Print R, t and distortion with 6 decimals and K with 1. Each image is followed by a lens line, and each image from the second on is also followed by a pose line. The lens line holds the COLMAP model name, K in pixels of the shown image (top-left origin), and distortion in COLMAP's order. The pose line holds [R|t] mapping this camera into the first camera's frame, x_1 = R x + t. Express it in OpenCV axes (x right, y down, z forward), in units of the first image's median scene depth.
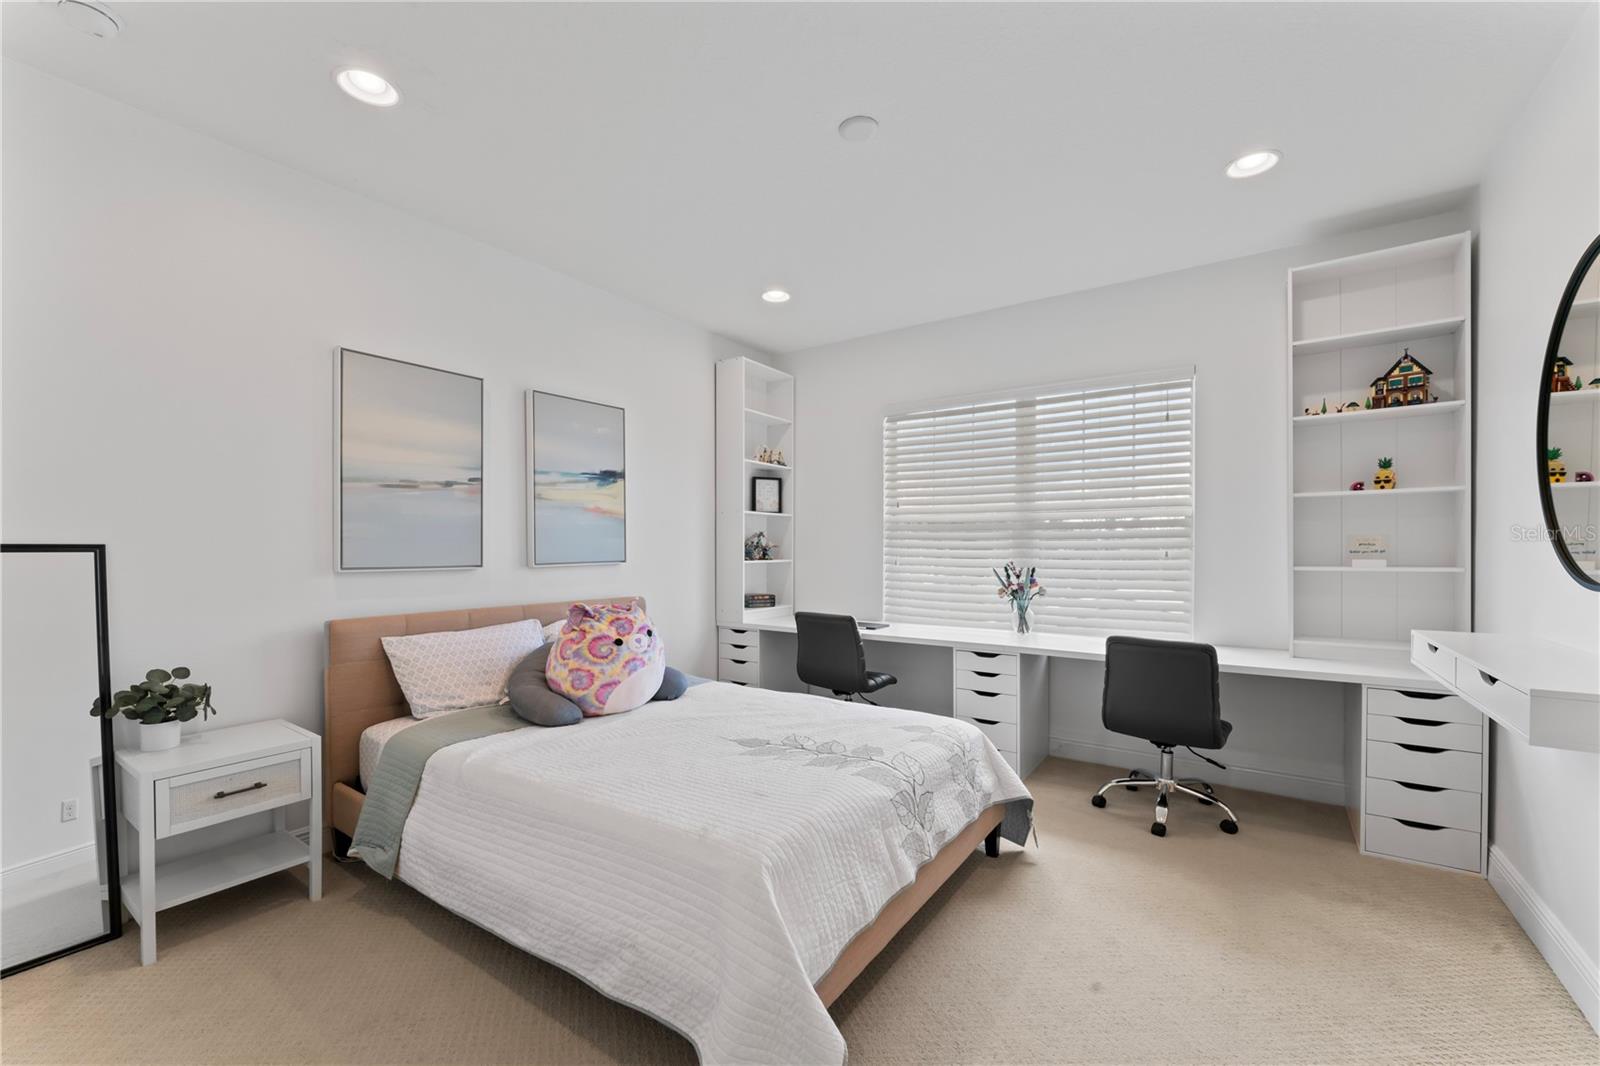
lens RADIAL K [[645.3, 0, 805.8], [0, 645.3, 553.4], [0, 0, 1]] dist [-0.003684, 0.000197]
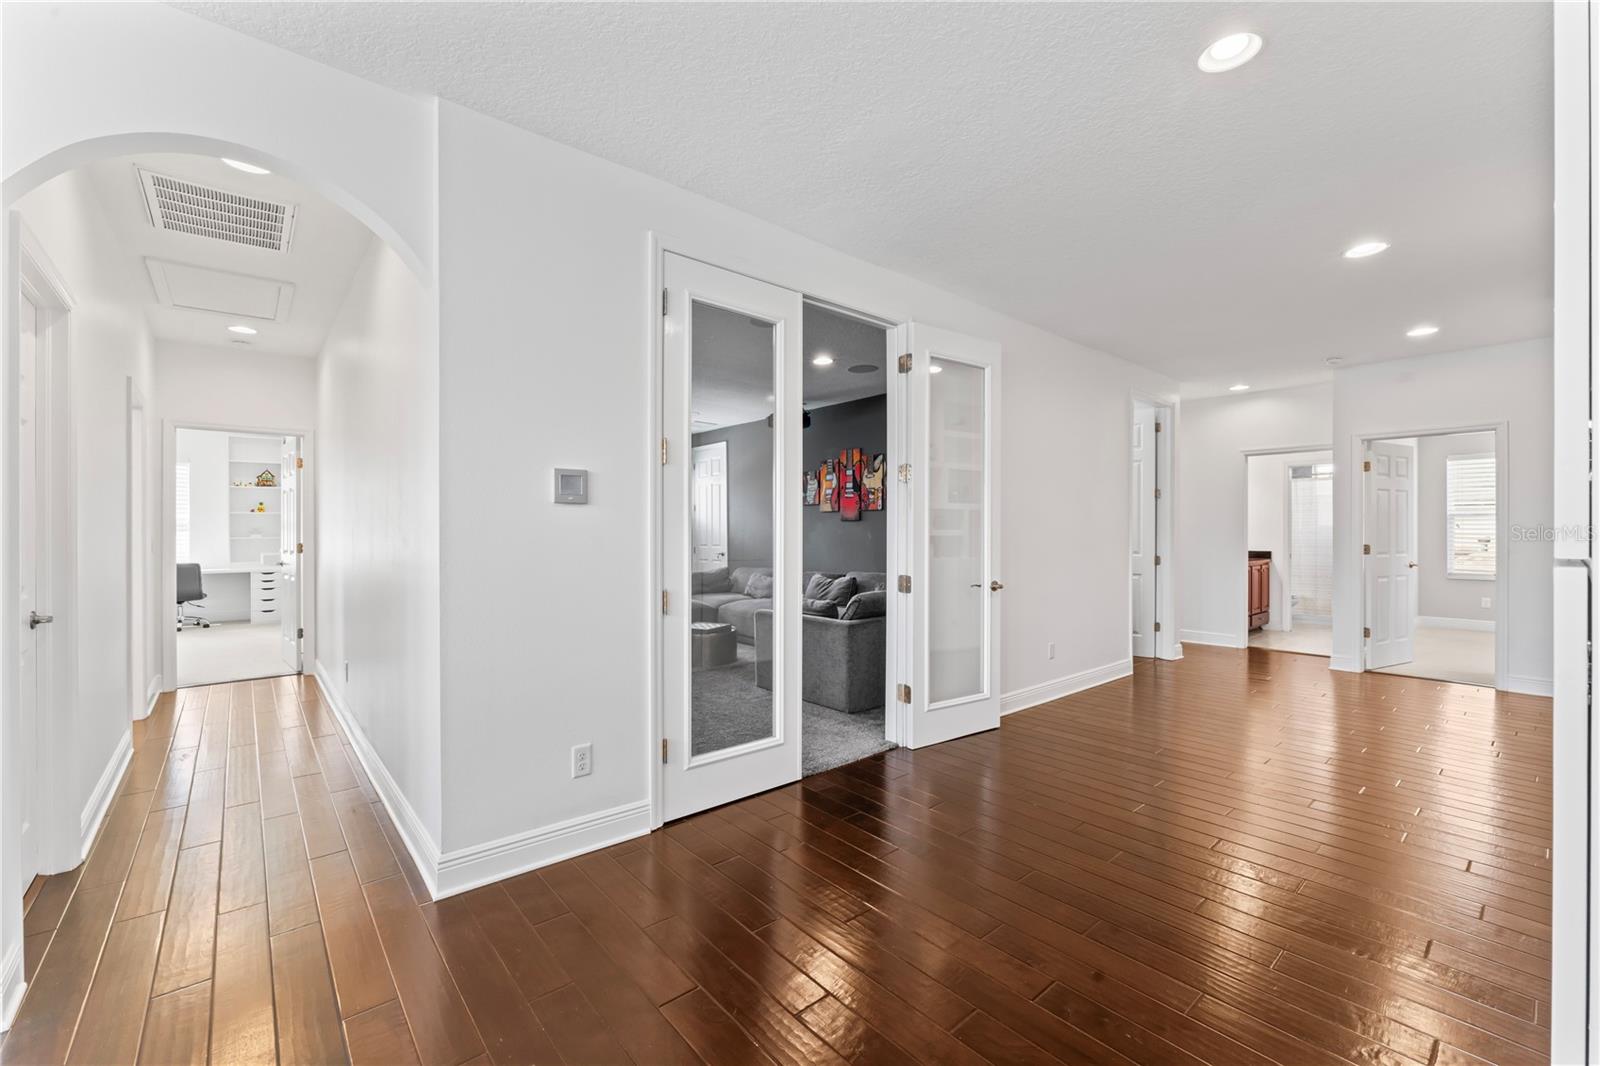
lens RADIAL K [[645.3, 0, 795.5], [0, 645.3, 536.5], [0, 0, 1]] dist [-0.003684, 0.000197]
pose [[0.237795, -0.005321, 0.971301, -0.343042], [0.005697, 0.999975, 0.004084, 0.004536], [-0.971299, 0.004562, 0.237819, -0.511330]]
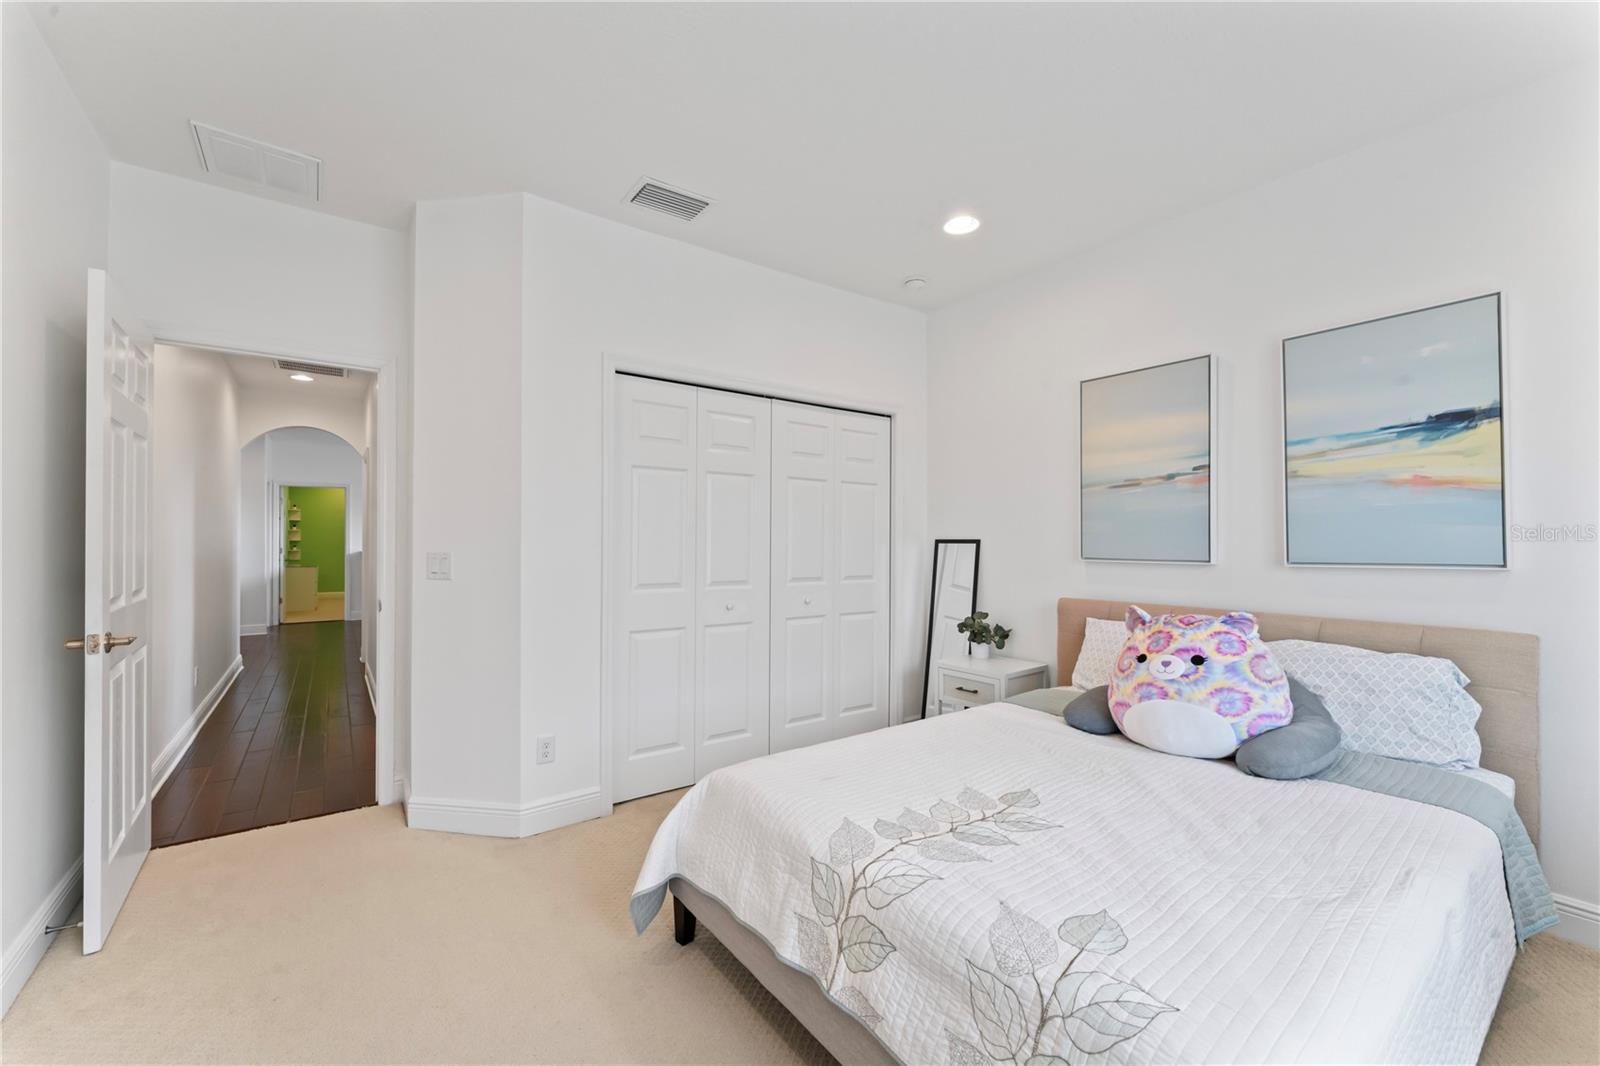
lens RADIAL K [[645.3, 0, 799.8], [0, 645.3, 535.1], [0, 0, 1]] dist [-0.003684, 0.000197]
pose [[-0.317171, -0.005768, -0.948351, 0.592888], [-0.005188, 0.999977, -0.004347, -0.011406], [0.948354, 0.003542, -0.317193, 0.815278]]
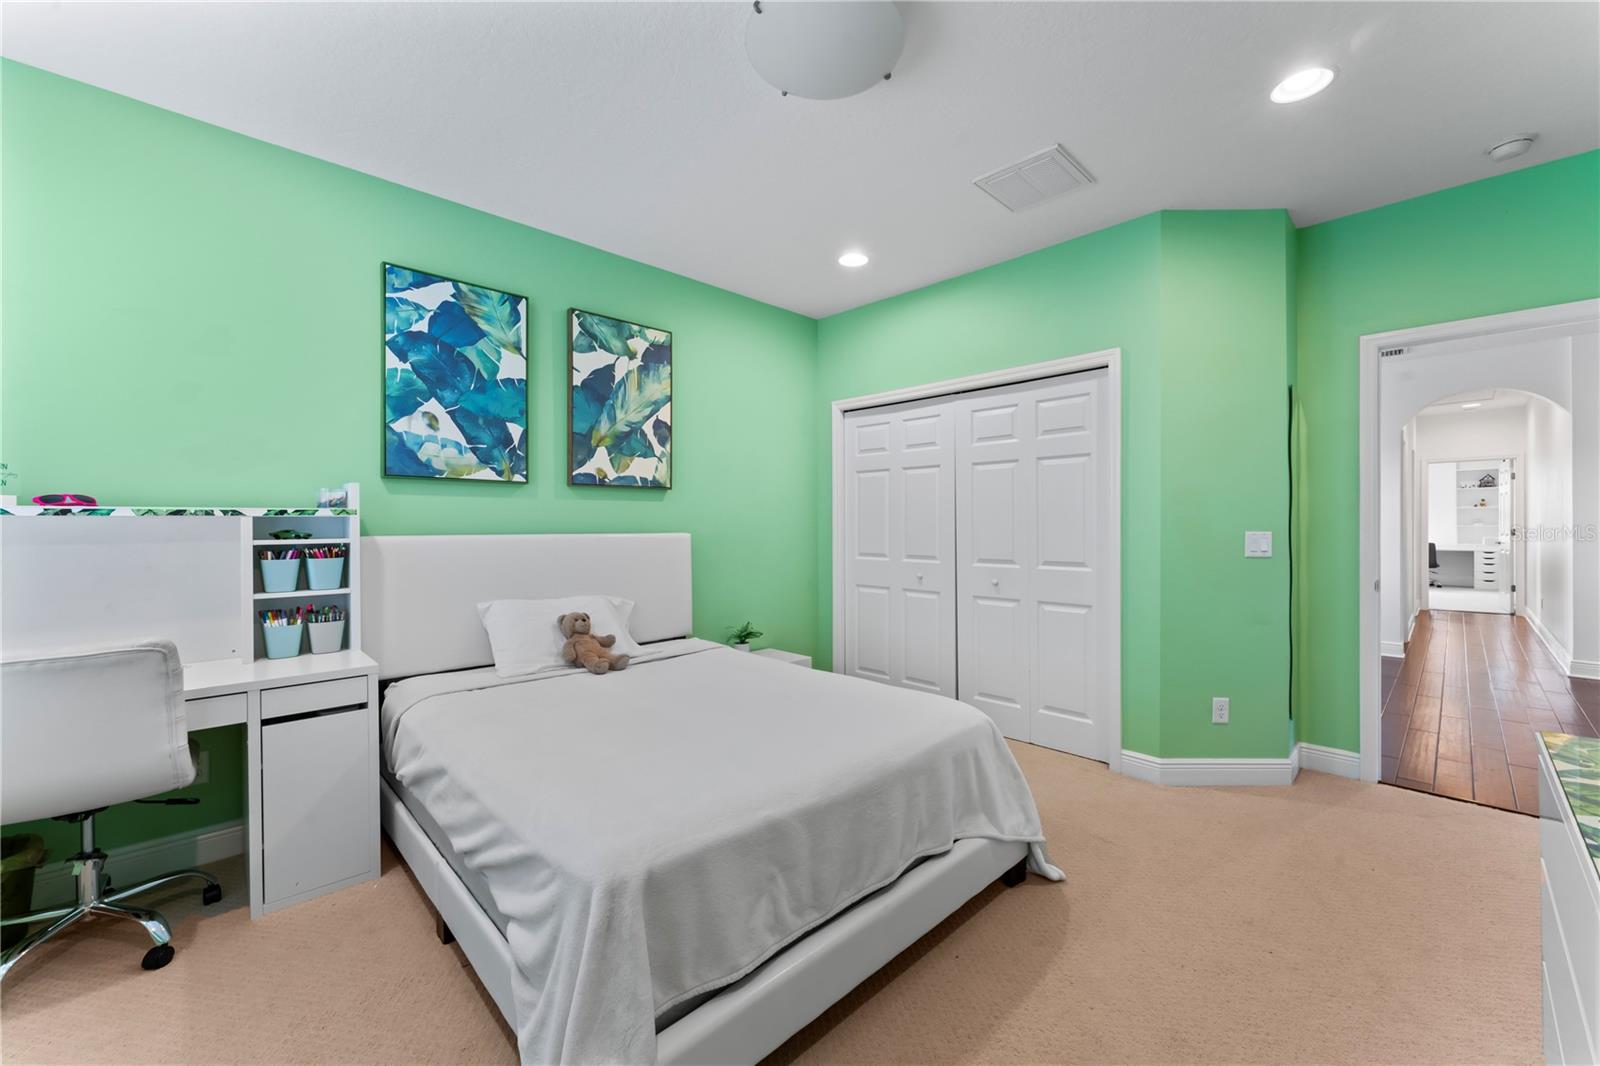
lens RADIAL K [[645.3, 0, 796.5], [0, 645.3, 522.9], [0, 0, 1]] dist [-0.003684, 0.000197]
pose [[0.984332, -0.004678, -0.176265, -0.617017], [0.003435, 0.999967, -0.007361, 0.004534], [0.176294, 0.006640, 0.984315, -0.873709]]
